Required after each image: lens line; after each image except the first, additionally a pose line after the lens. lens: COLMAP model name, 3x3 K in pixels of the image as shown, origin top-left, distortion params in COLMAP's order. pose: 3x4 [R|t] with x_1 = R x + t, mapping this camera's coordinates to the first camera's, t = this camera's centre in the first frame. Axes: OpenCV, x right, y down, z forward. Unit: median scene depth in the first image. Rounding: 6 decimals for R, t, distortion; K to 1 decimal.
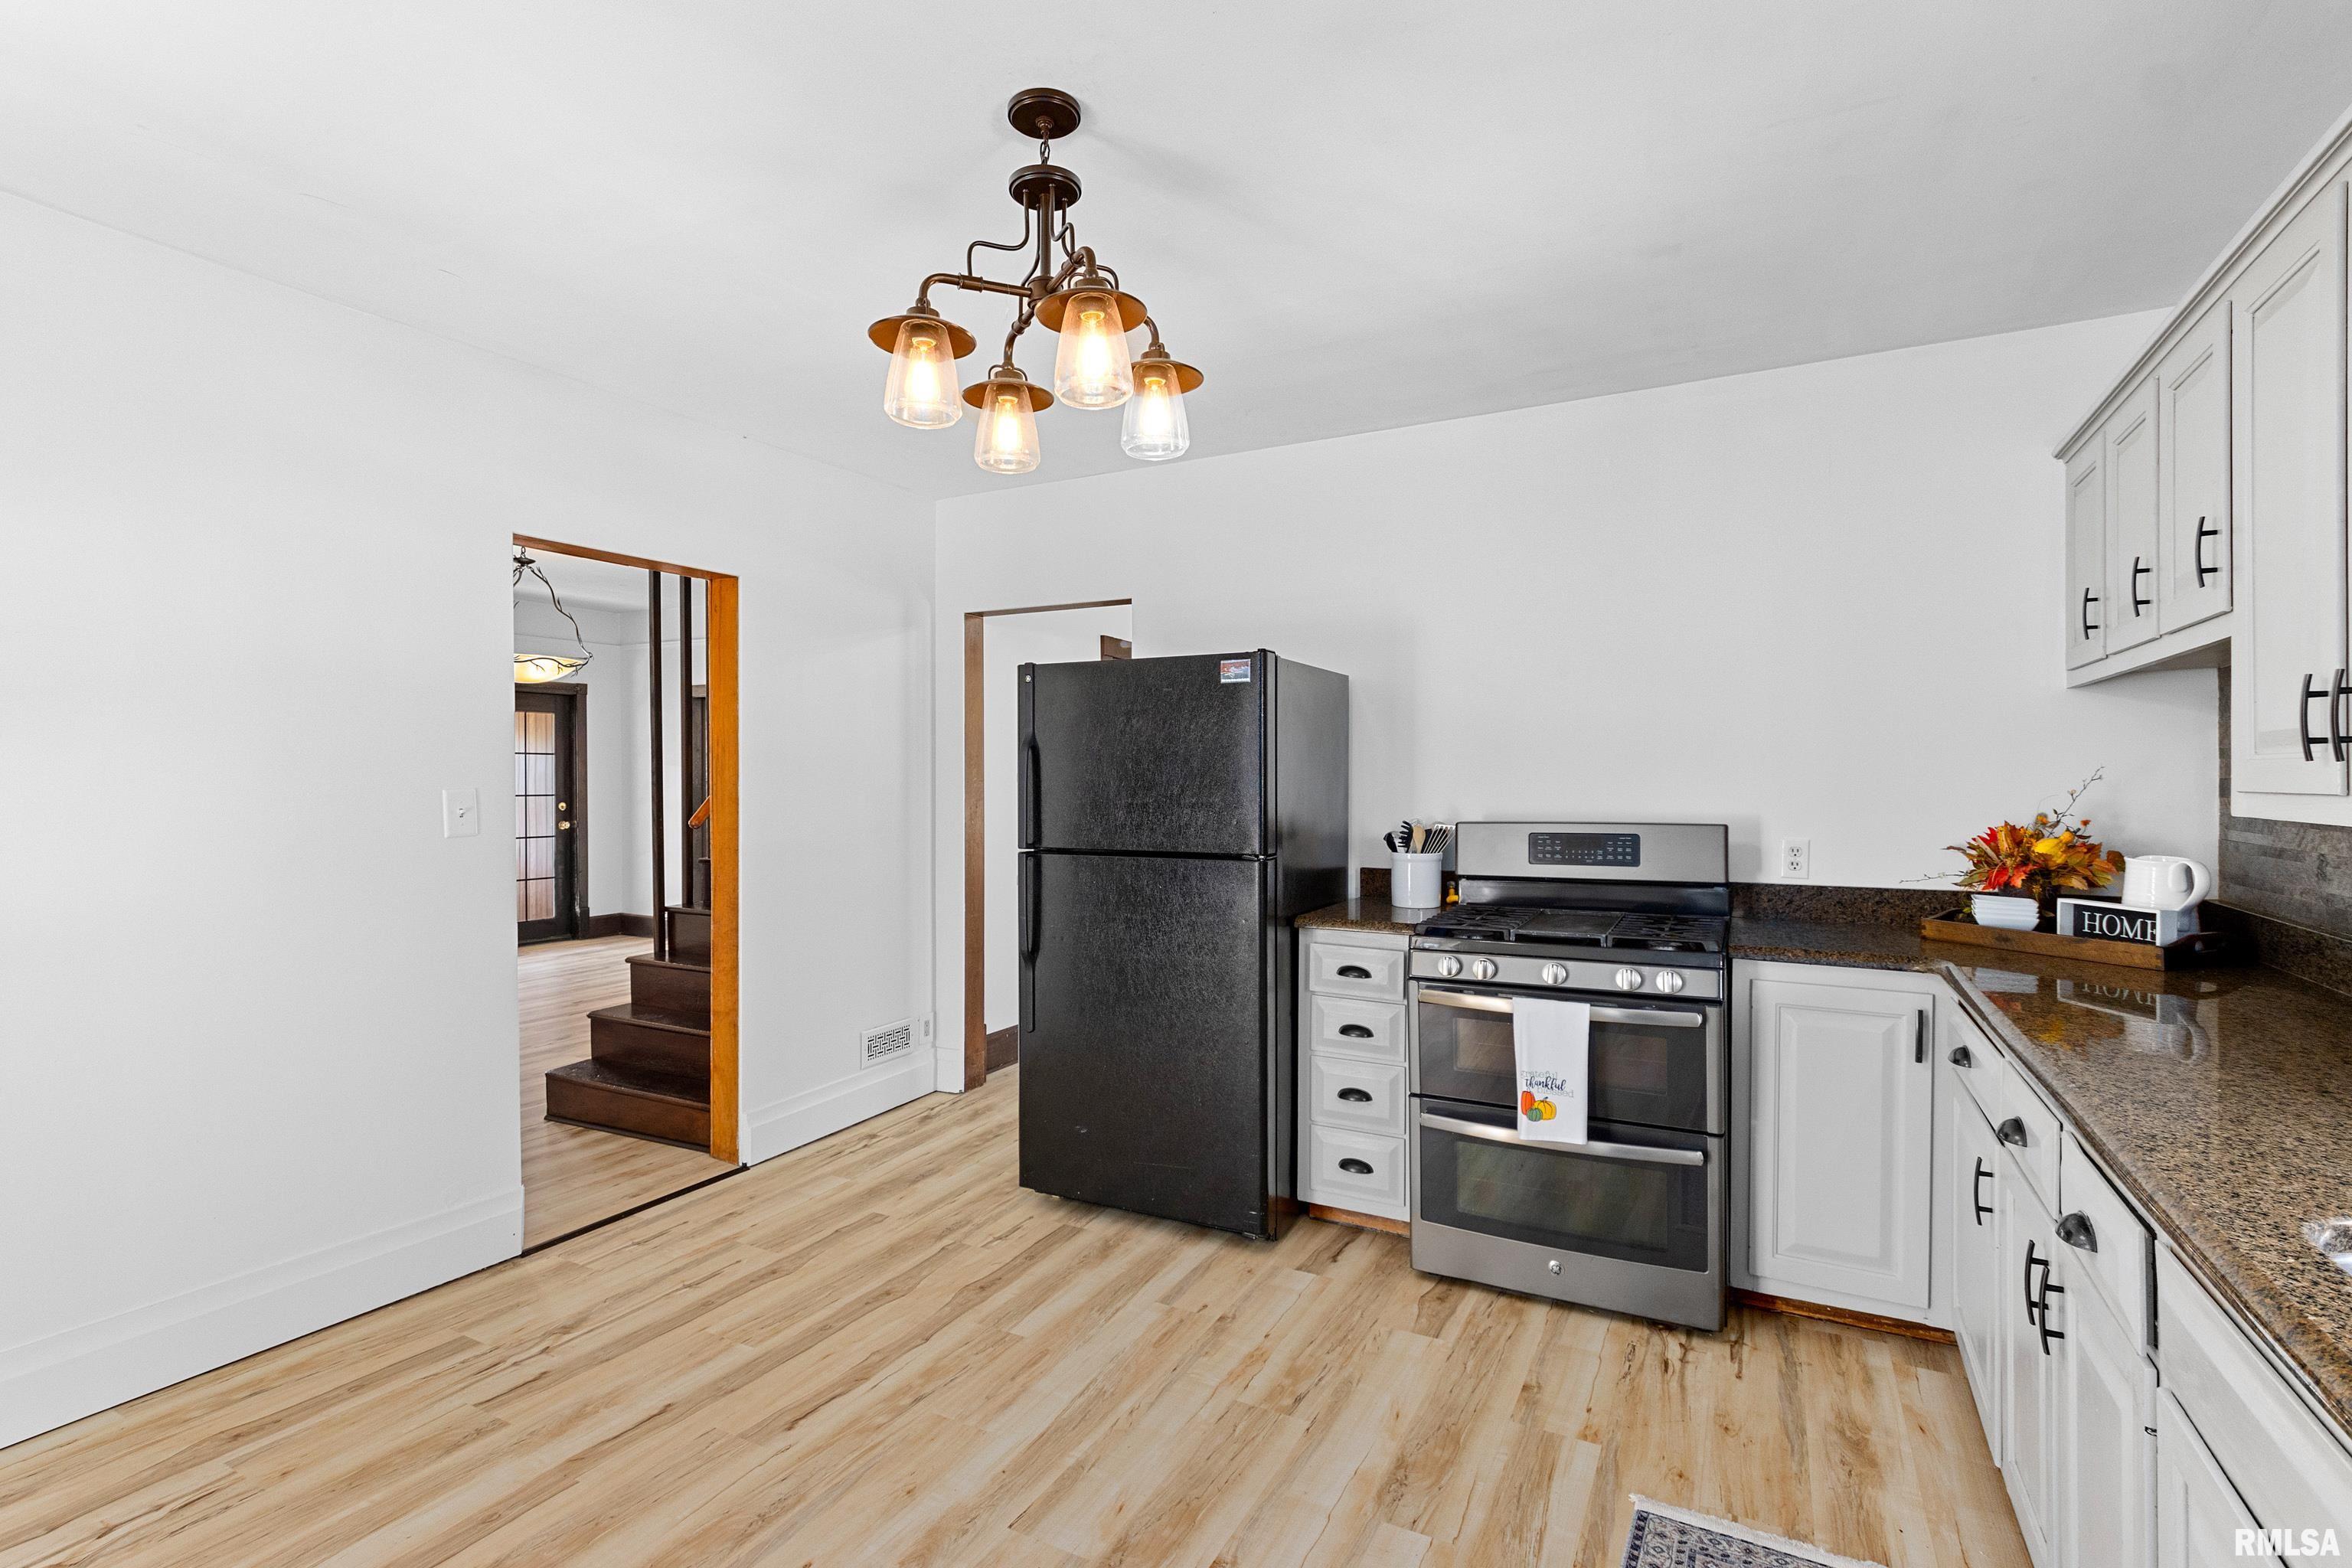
lens RADIAL K [[1095.5, 0, 1165.3], [0, 1095.5, 784.8], [0, 0, 1]] dist [0.009421, -0.000552]
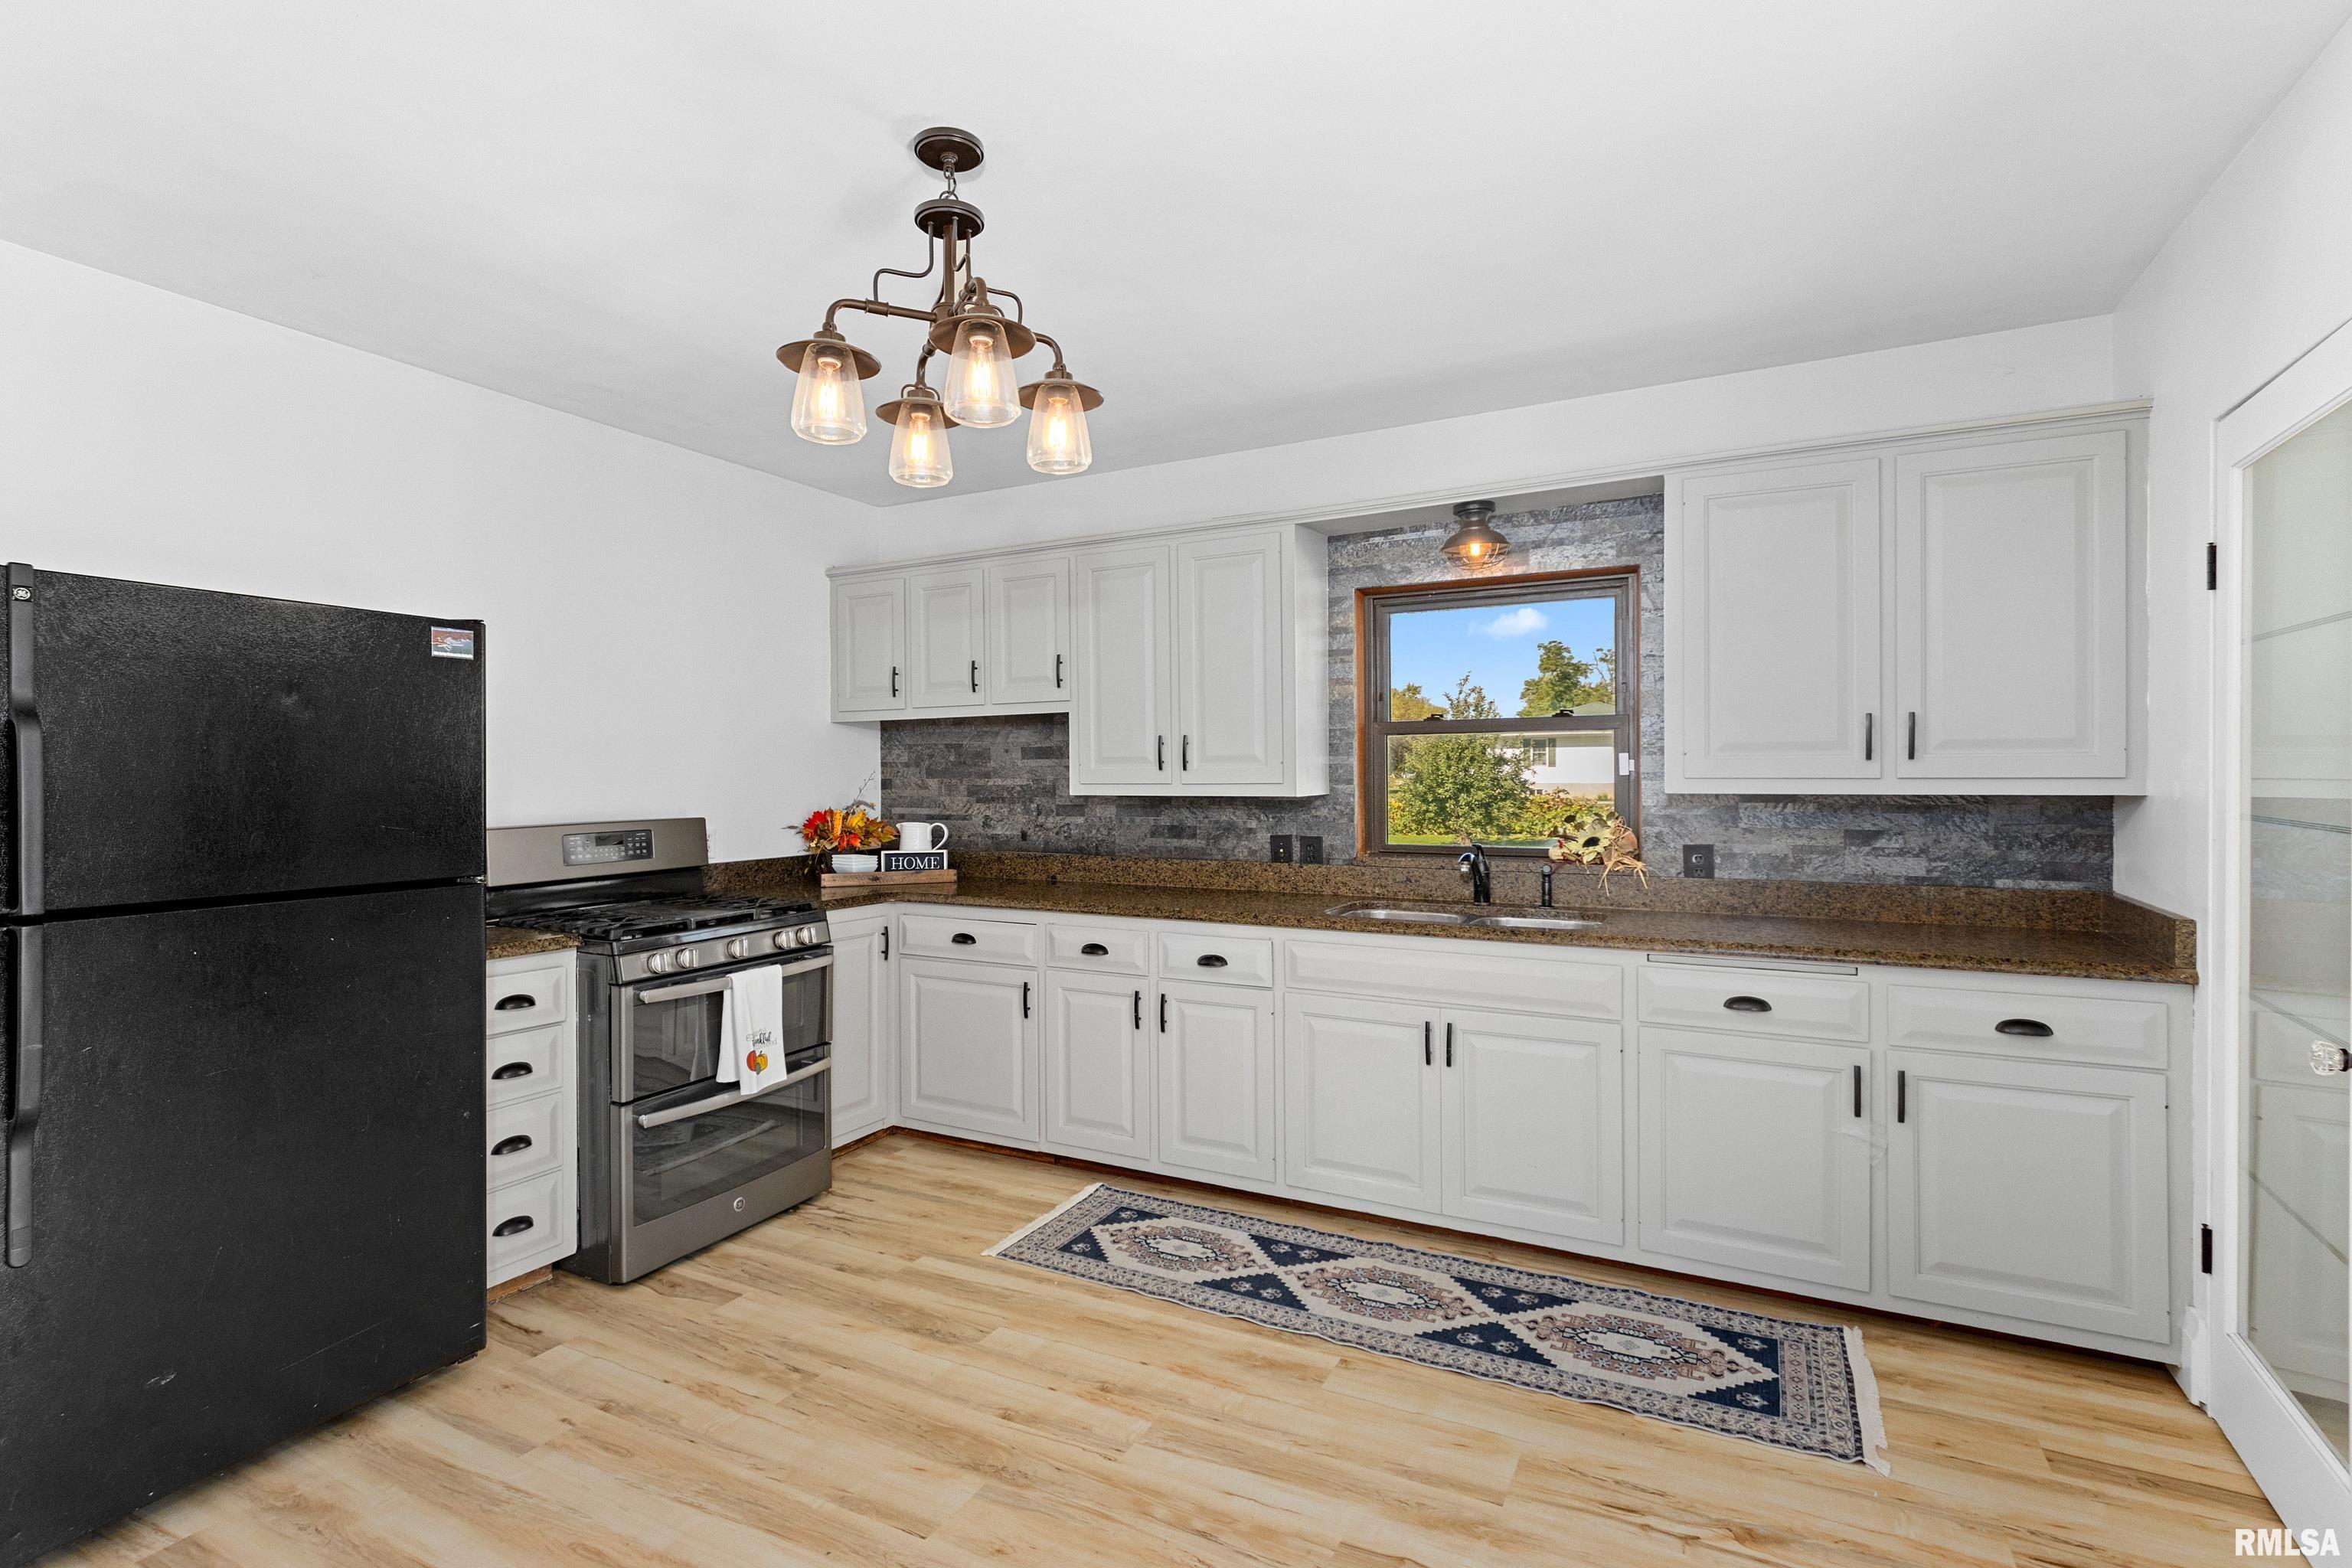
lens RADIAL K [[1102.3, 0, 1159.8], [0, 1102.3, 772.9], [0, 0, 1]] dist [0.004985, -0.000263]
pose [[0.003389, 0.002766, 0.999990, -0.854537], [0.009698, 0.999949, -0.002799, -0.005136], [-0.999947, 0.009707, 0.003362, 0.586464]]
